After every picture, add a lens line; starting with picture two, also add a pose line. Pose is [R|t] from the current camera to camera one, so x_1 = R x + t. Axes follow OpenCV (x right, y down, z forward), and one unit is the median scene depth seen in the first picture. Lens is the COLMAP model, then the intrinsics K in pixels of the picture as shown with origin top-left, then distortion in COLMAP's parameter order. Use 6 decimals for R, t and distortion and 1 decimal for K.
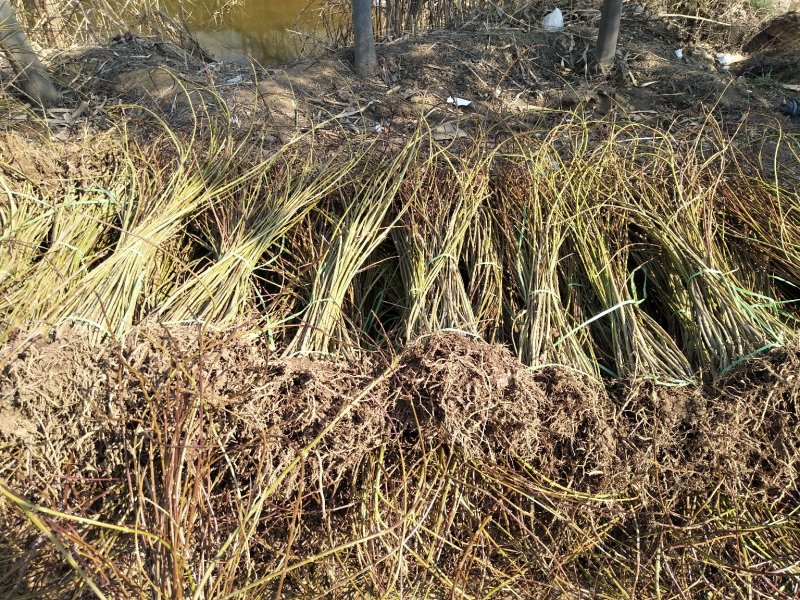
lens RADIAL K [[628.4, 0, 402.1], [0, 628.4, 298.9], [0, 0, 1]] dist [0.065564, -0.065840]
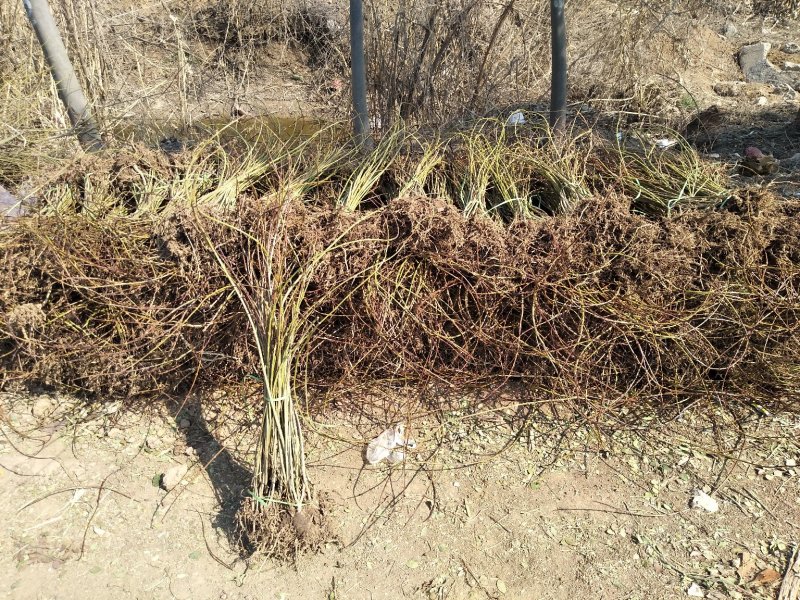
lens RADIAL K [[628.4, 0, 399.5], [0, 628.4, 294.0], [0, 0, 1]] dist [0.065564, -0.065840]
pose [[0.999318, -0.036613, -0.004829, 0.024551], [0.034979, 0.980335, -0.194216, 0.507016], [0.011845, 0.193914, 0.980947, -0.543223]]
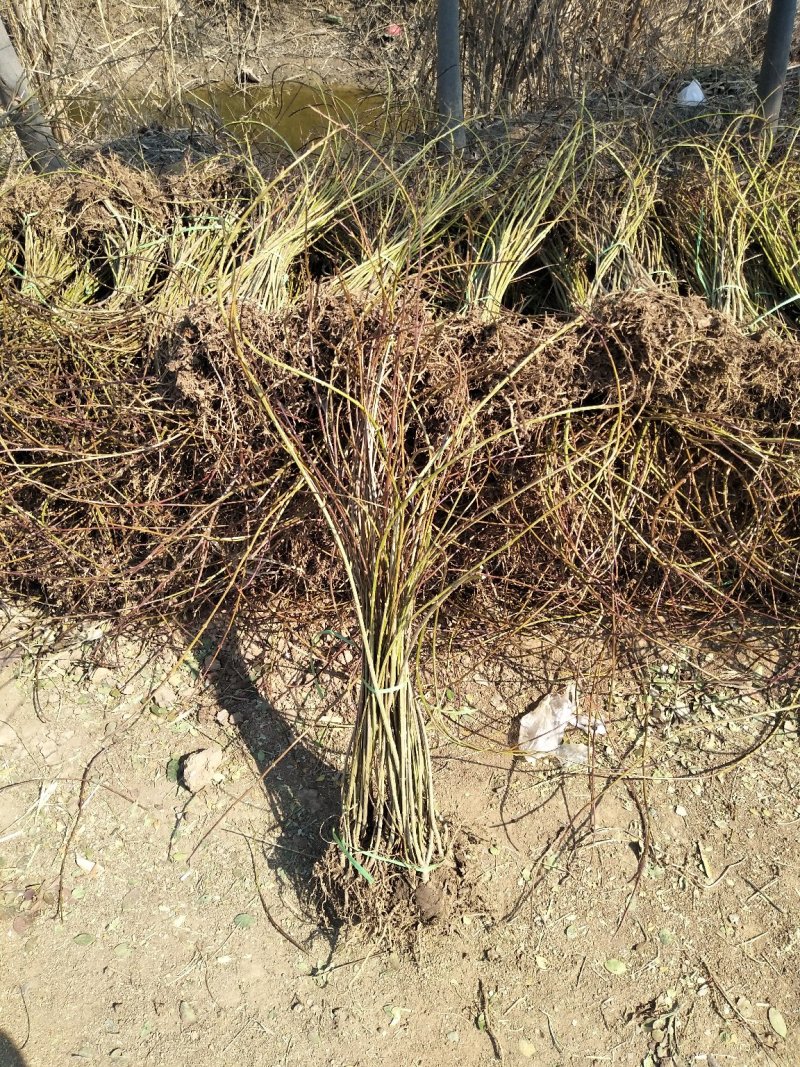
lens RADIAL K [[838.2, 0, 407.1], [0, 838.2, 529.1], [0, 0, 1]] dist [0.065564, -0.065840]
pose [[0.997495, 0.000651, -0.070731, -0.134056], [0.000435, 0.999882, 0.015332, 0.289445], [0.070732, -0.015324, 0.997378, -0.207909]]
